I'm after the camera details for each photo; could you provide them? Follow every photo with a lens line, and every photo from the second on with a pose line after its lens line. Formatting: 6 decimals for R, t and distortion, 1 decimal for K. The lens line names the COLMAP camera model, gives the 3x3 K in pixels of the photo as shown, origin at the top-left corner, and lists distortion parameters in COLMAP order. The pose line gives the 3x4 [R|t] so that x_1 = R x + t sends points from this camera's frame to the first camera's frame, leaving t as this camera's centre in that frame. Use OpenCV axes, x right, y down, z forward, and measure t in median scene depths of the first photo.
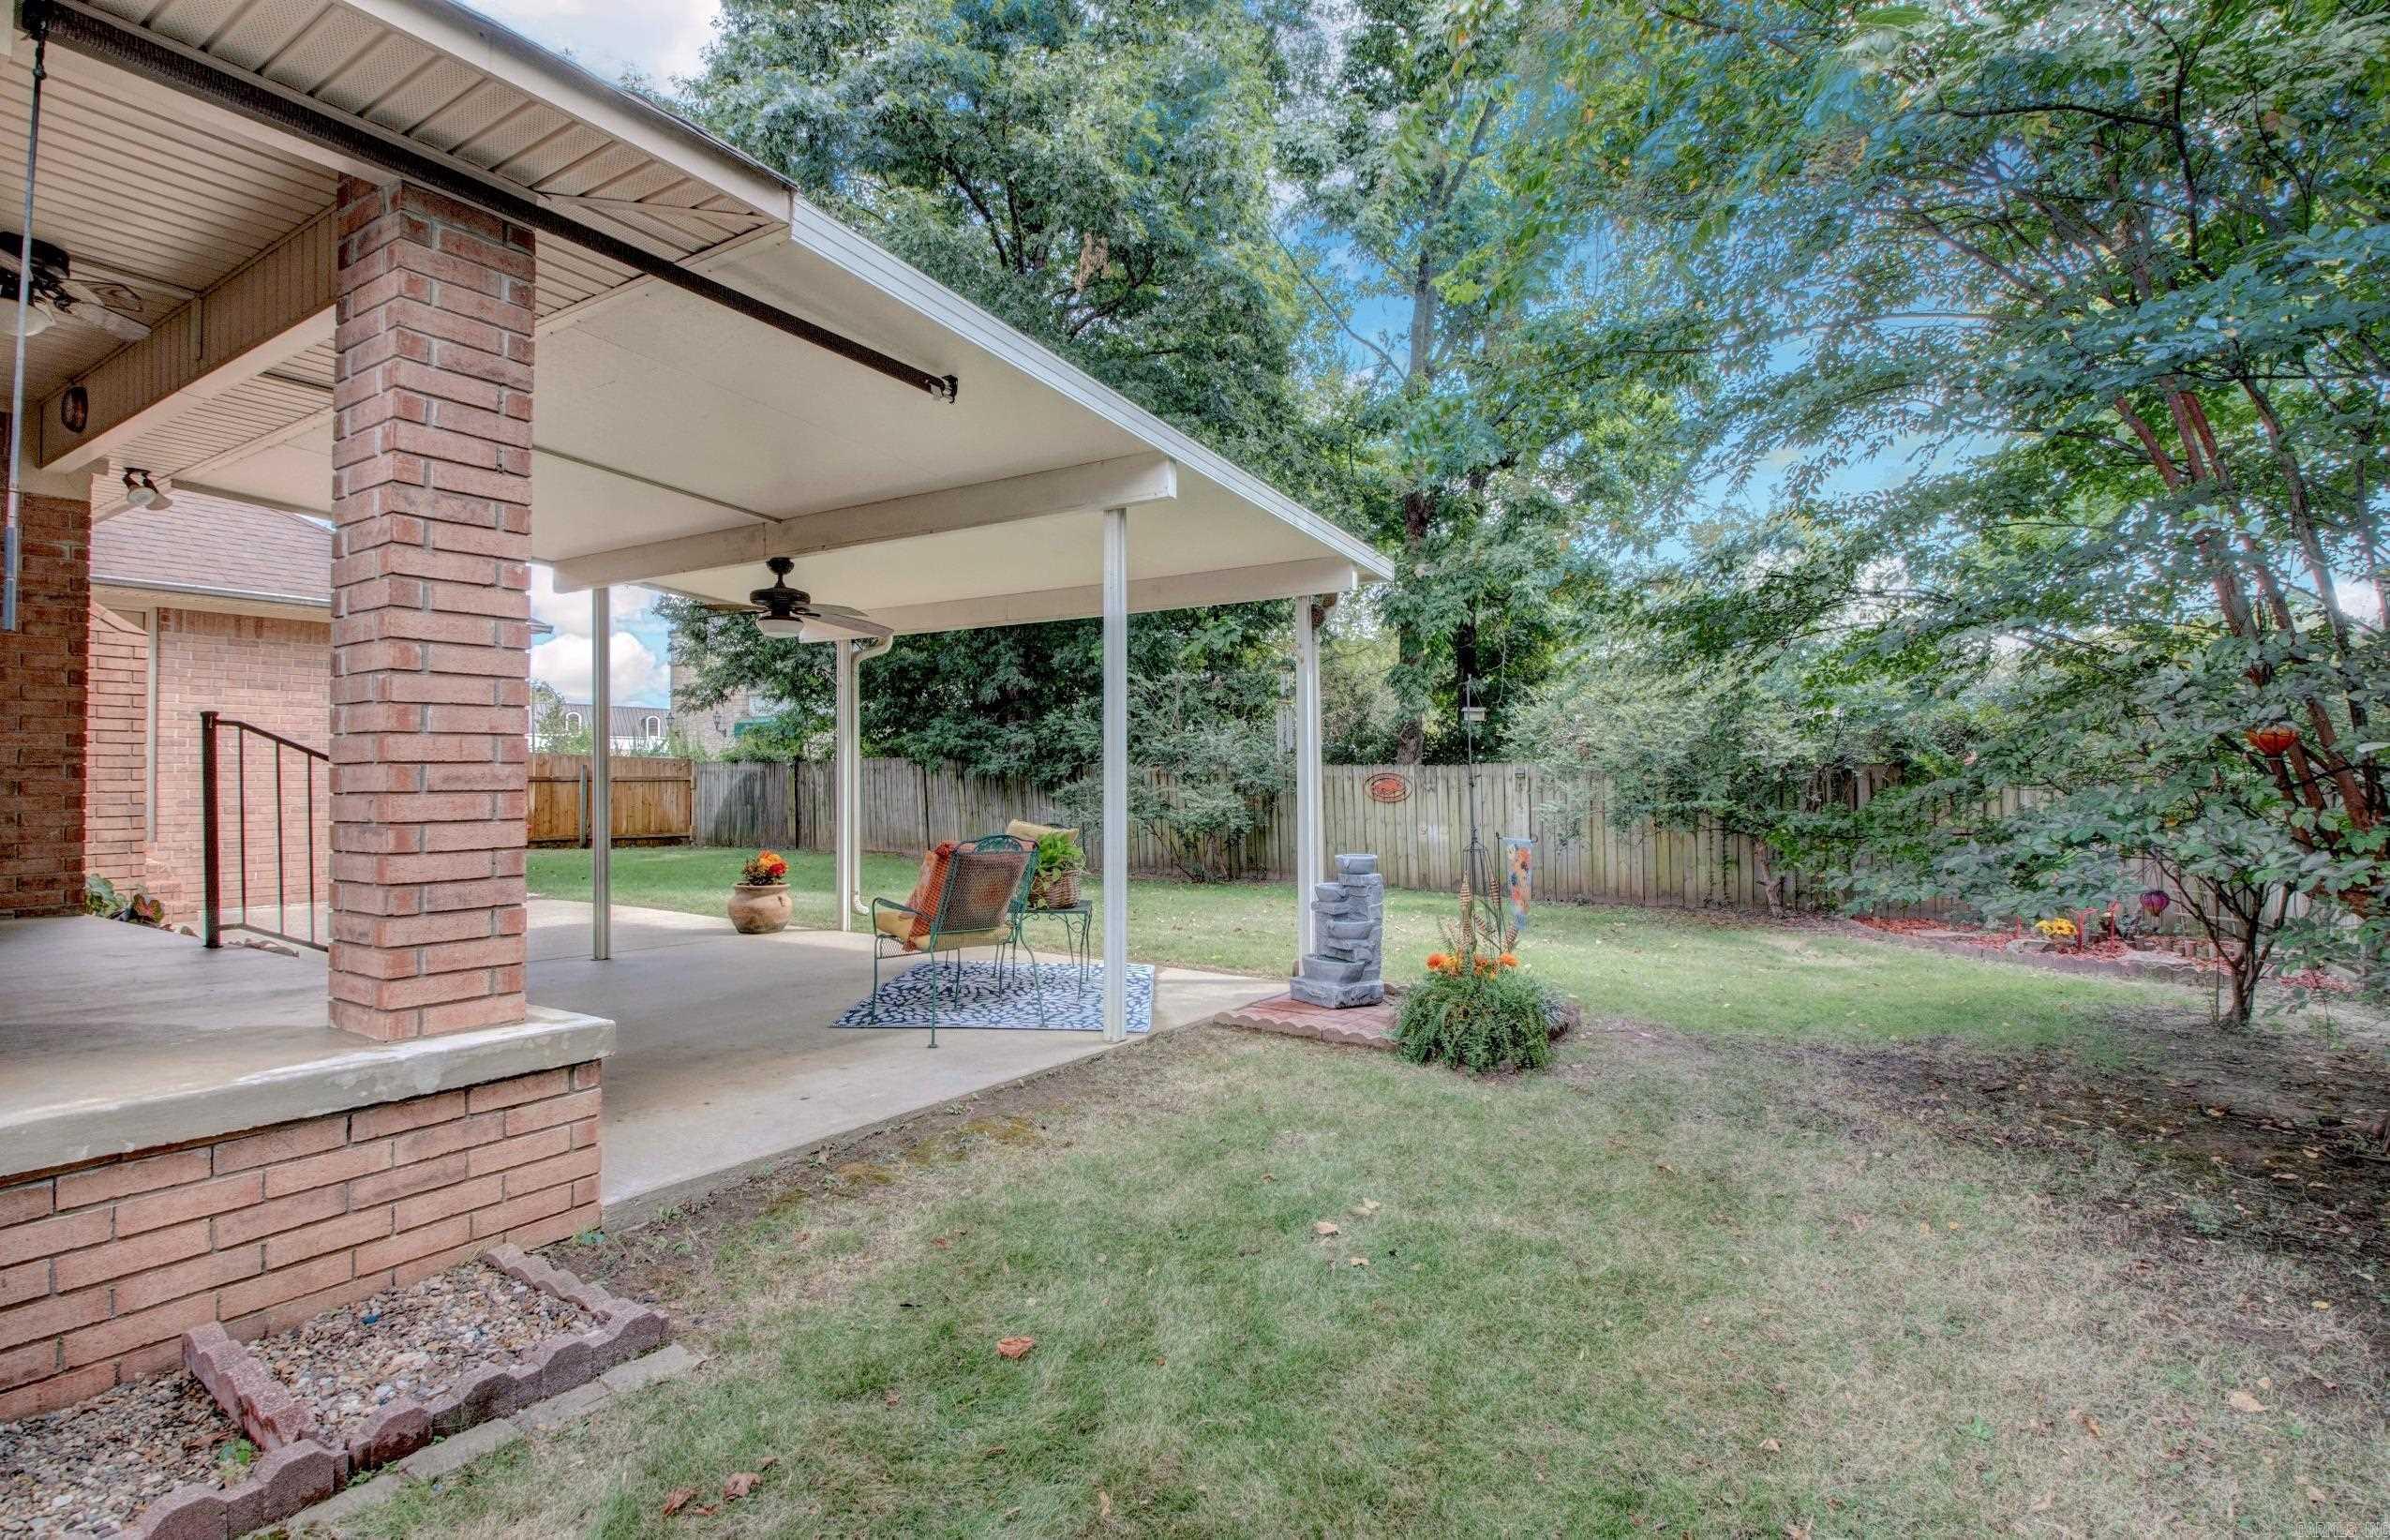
lens RADIAL K [[1114.2, 0, 1161.7], [0, 1114.2, 758.6], [0, 0, 1]] dist [0.015867, -0.025457]
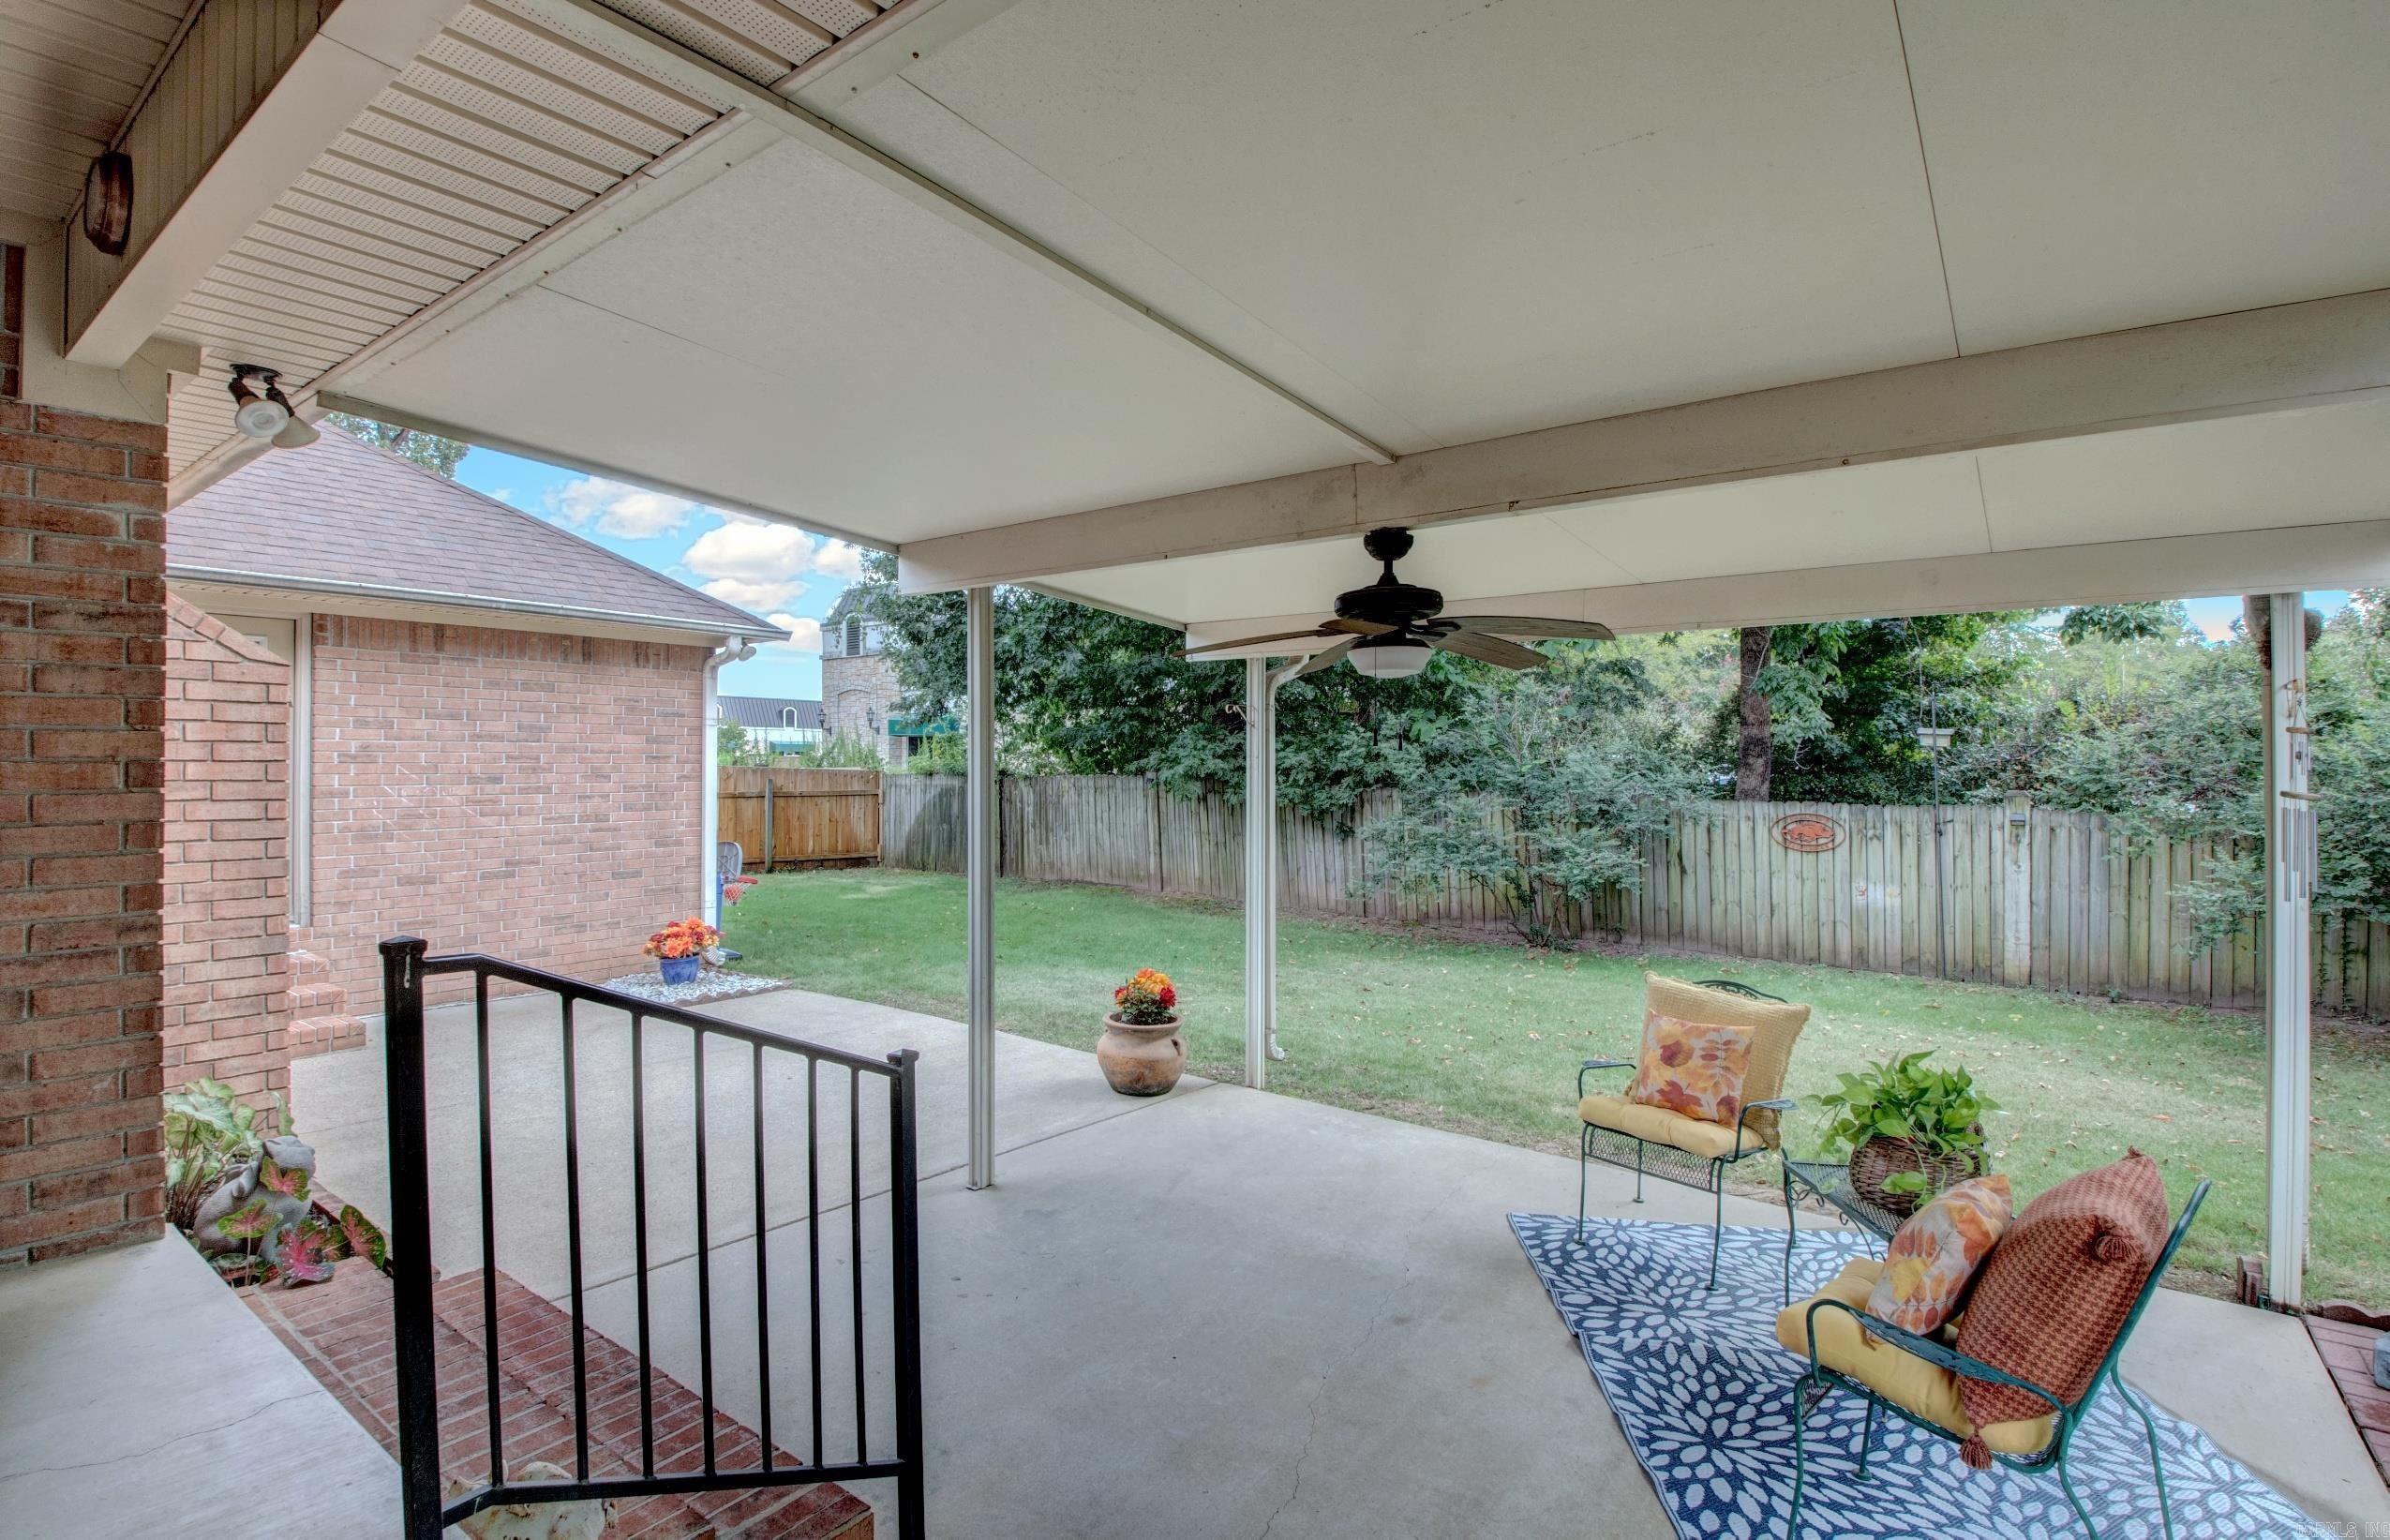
lens RADIAL K [[1135.0, 0, 1188.0], [0, 1135.0, 764.9], [0, 0, 1]] dist [0.013769, -0.027021]
pose [[0.996398, 0.006154, -0.084580, -0.390476], [-0.004956, 0.999884, 0.014369, -0.074238], [0.084659, -0.013898, 0.996313, 0.446833]]
